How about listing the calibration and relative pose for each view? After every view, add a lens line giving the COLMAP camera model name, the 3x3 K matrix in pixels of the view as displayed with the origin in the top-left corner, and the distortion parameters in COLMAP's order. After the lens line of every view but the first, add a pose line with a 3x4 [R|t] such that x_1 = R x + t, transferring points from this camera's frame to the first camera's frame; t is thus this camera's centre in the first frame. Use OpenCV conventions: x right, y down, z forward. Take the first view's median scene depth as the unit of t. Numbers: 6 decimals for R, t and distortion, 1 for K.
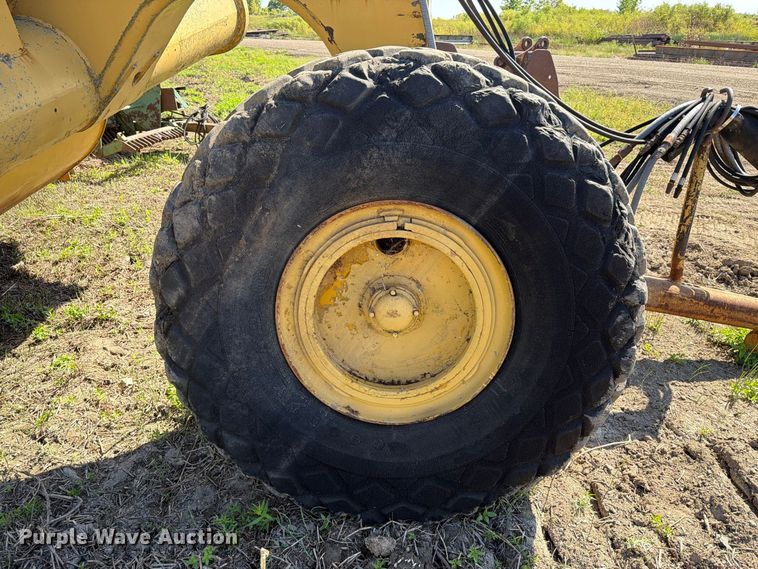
lens RADIAL K [[547.2, 0, 379.2], [0, 547.2, 287.6], [0, 0, 1]] dist [0.038618, -0.016185]
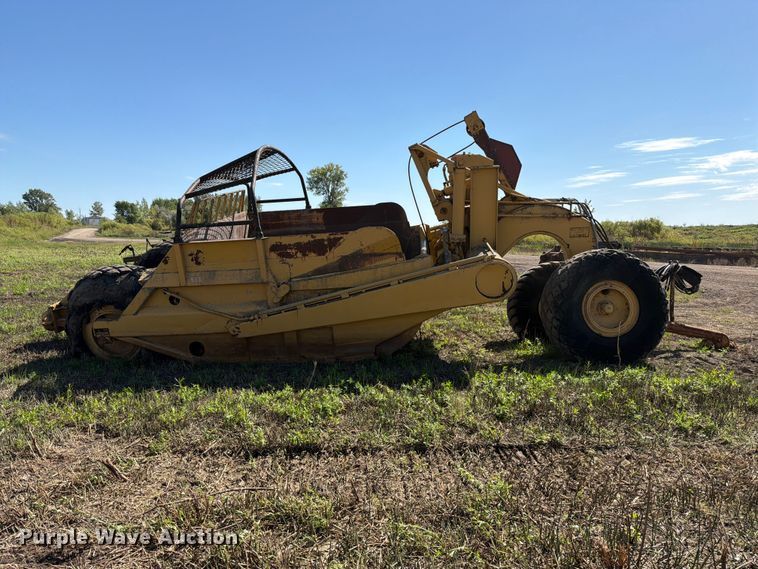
lens RADIAL K [[547.2, 0, 379.6], [0, 547.2, 284.4], [0, 0, 1]] dist [0.038618, -0.016185]
pose [[0.998883, -0.001796, 0.047210, -1.851521], [0.017745, 0.940375, -0.339675, 1.230674], [-0.043785, 0.340134, 0.939357, -2.814511]]
